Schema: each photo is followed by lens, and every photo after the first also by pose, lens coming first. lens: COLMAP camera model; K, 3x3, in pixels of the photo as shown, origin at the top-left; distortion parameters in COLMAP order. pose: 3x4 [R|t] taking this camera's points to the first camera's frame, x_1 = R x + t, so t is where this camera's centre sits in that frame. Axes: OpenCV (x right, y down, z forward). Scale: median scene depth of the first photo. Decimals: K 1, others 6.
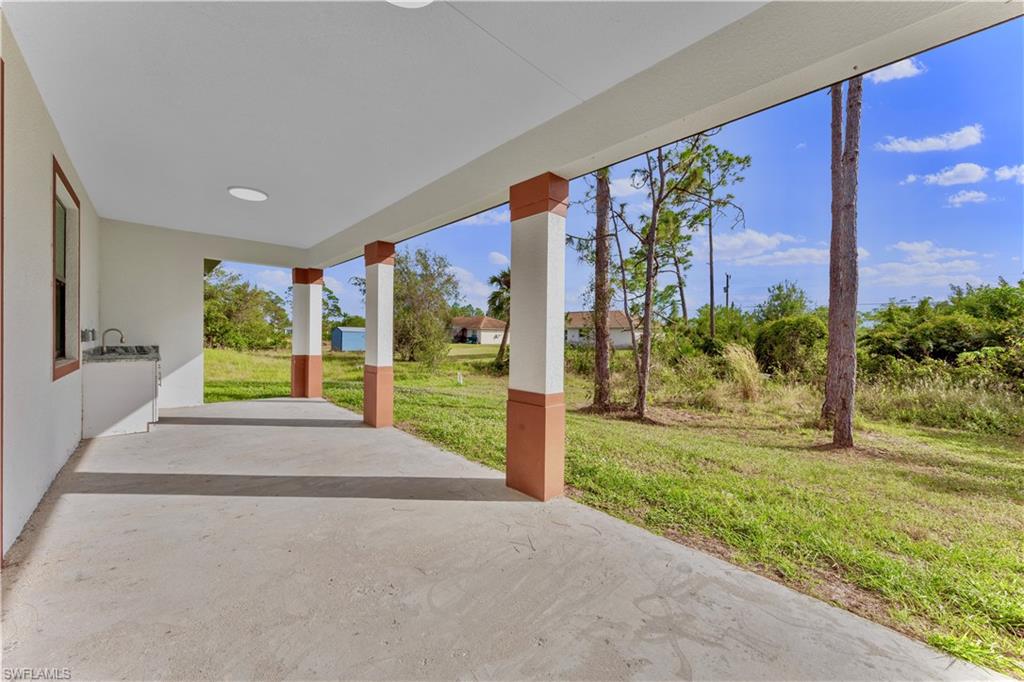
lens RADIAL K [[389.4, 0, 512.2], [0, 389.4, 336.8], [0, 0, 1]] dist [0.004366, -0.000656]
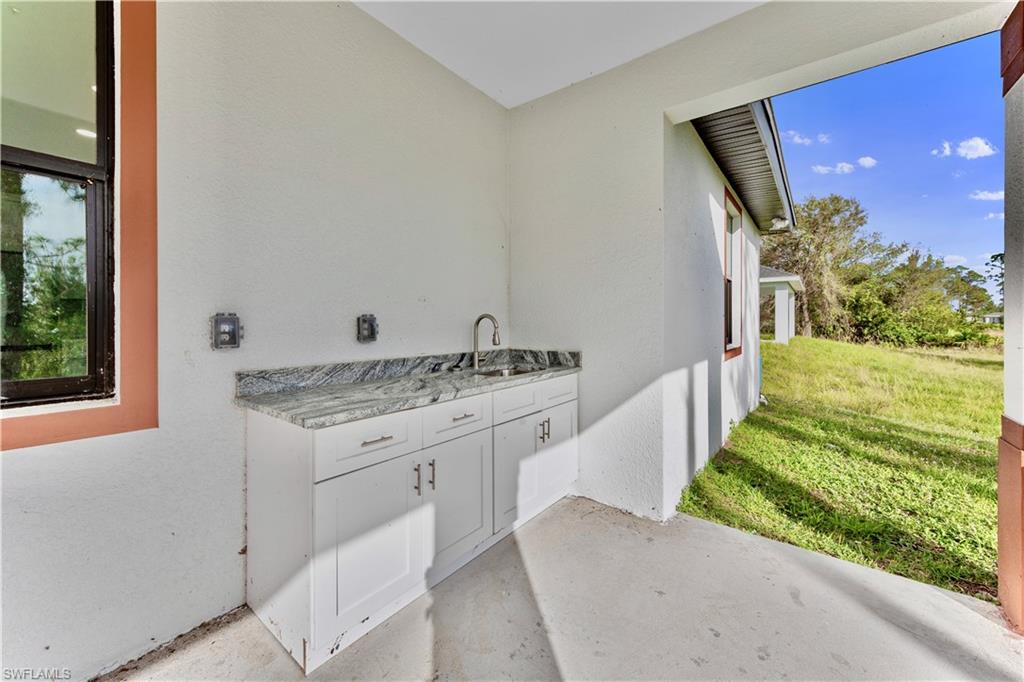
lens RADIAL K [[389.4, 0, 520.5], [0, 389.4, 324.0], [0, 0, 1]] dist [0.004366, -0.000656]
pose [[0.169448, -0.001953, -0.985537, -0.082638], [-0.005512, 0.999981, -0.002929, -0.001348], [0.985524, 0.005929, 0.169433, 0.148357]]
